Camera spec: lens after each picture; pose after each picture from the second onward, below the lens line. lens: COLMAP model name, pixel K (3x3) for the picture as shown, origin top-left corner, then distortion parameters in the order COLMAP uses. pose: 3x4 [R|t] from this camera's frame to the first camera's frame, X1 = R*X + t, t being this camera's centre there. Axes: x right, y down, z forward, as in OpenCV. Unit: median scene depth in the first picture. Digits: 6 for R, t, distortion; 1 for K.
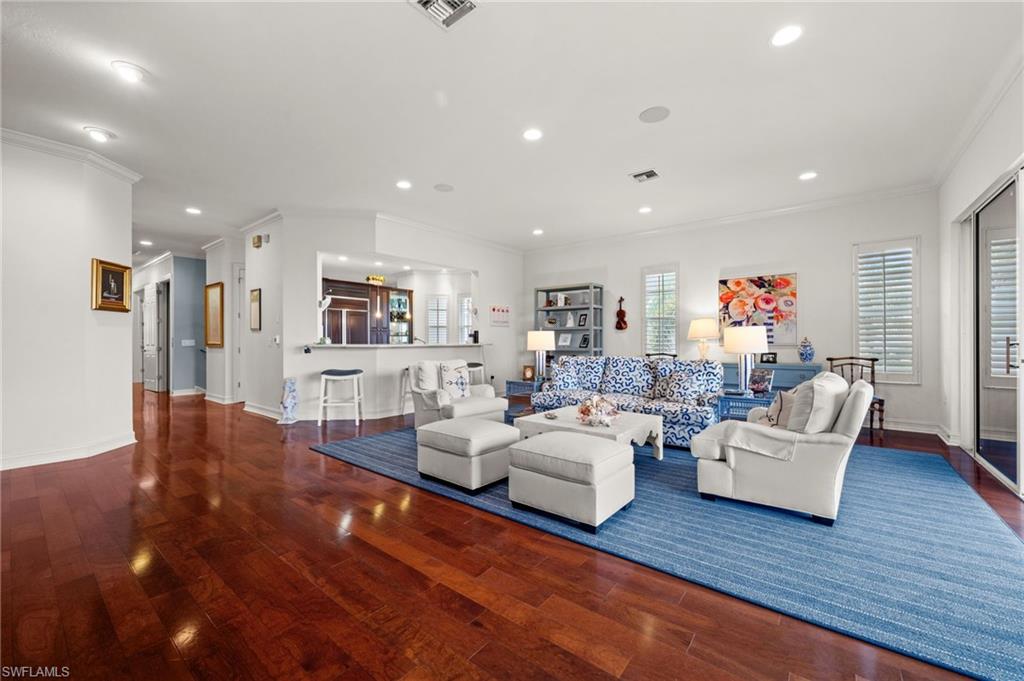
lens RADIAL K [[407.1, 0, 512.0], [0, 407.1, 340.5], [0, 0, 1]] dist [-0.000082, -0.000011]
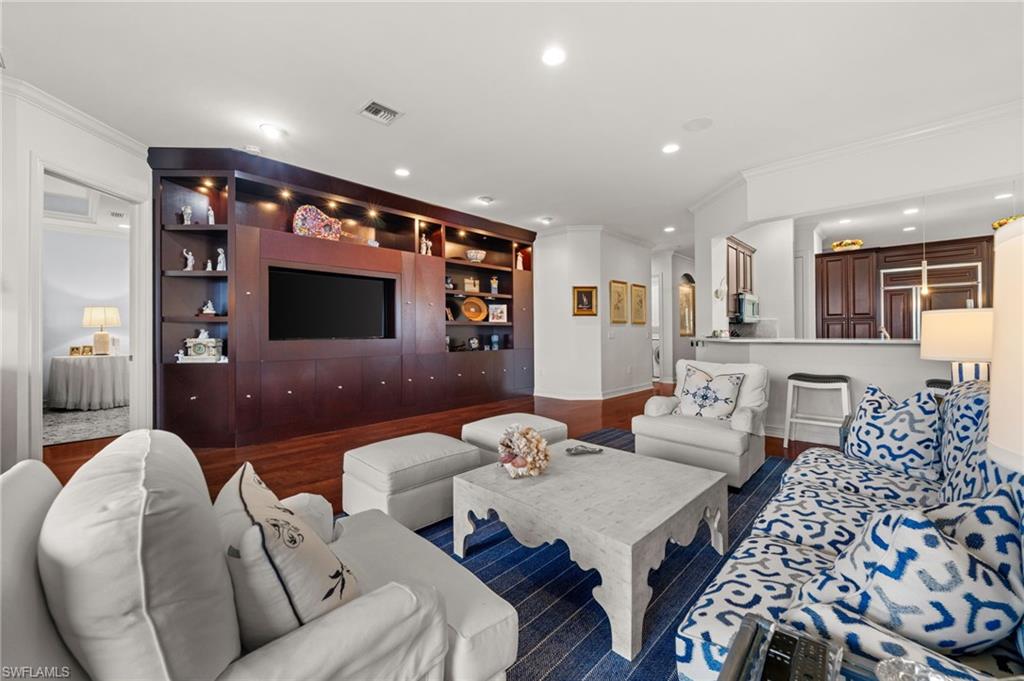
lens RADIAL K [[407.1, 0, 512.0], [0, 407.1, 340.5], [0, 0, 1]] dist [-0.000082, -0.000011]
pose [[-0.090799, 0.018759, -0.995693, 0.575305], [-0.002487, 0.999815, 0.019063, -0.002635], [0.995866, 0.004207, -0.090736, 0.714755]]
